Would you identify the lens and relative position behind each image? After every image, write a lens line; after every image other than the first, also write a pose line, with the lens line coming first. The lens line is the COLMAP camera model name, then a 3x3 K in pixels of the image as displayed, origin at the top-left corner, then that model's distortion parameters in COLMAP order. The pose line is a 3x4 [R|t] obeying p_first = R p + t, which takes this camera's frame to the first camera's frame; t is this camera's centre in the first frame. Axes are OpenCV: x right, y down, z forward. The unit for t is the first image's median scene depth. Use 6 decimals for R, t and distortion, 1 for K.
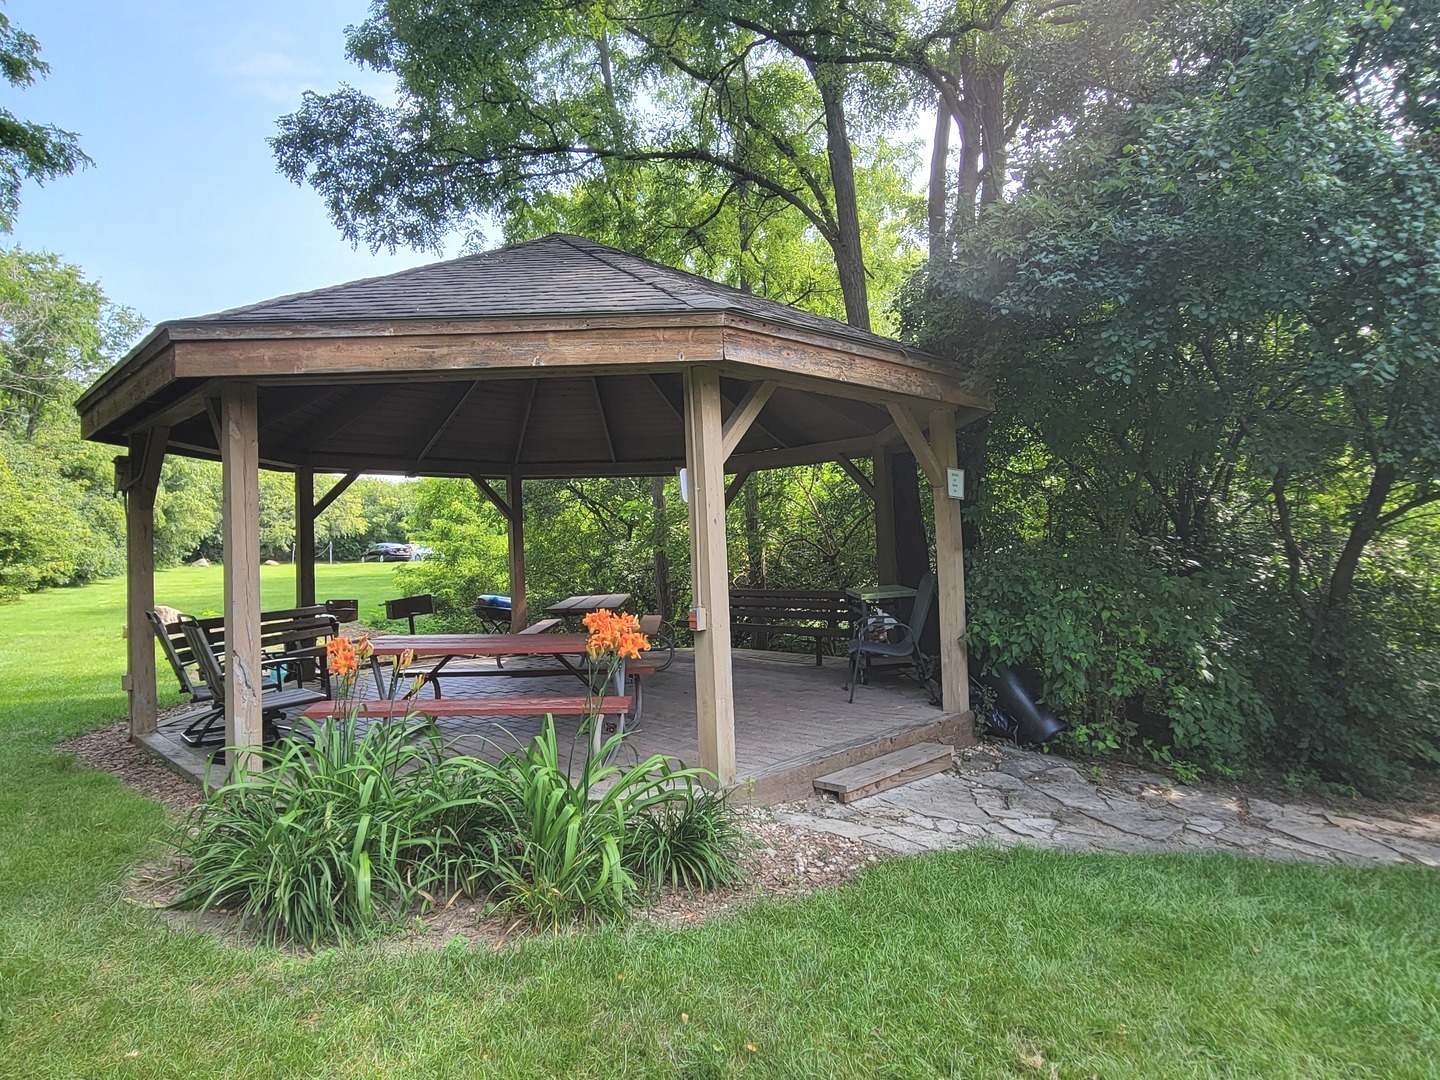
lens RADIAL K [[848.5, 0, 718.3], [0, 848.5, 535.4], [0, 0, 1]] dist [-0.003584, -0.001800]
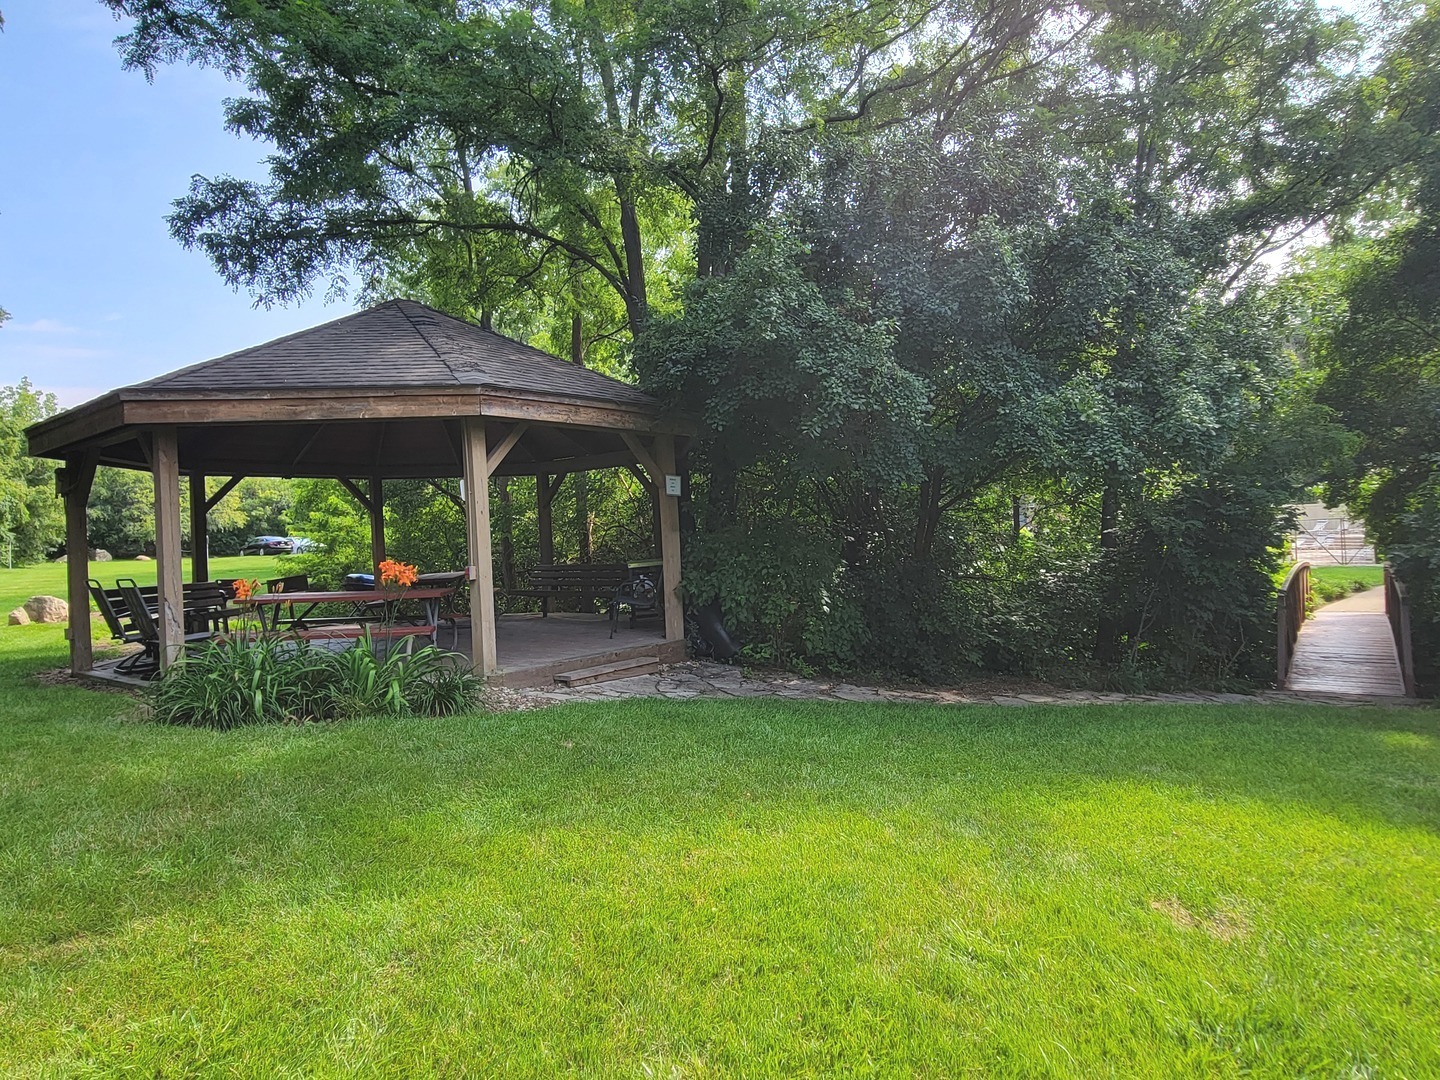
lens RADIAL K [[848.5, 0, 718.3], [0, 848.5, 535.4], [0, 0, 1]] dist [-0.003584, -0.001800]
pose [[0.993126, -0.011194, 0.116511, 0.182647], [0.009835, 0.999877, 0.012227, 0.008335], [-0.116634, -0.010997, 0.993114, -0.470079]]
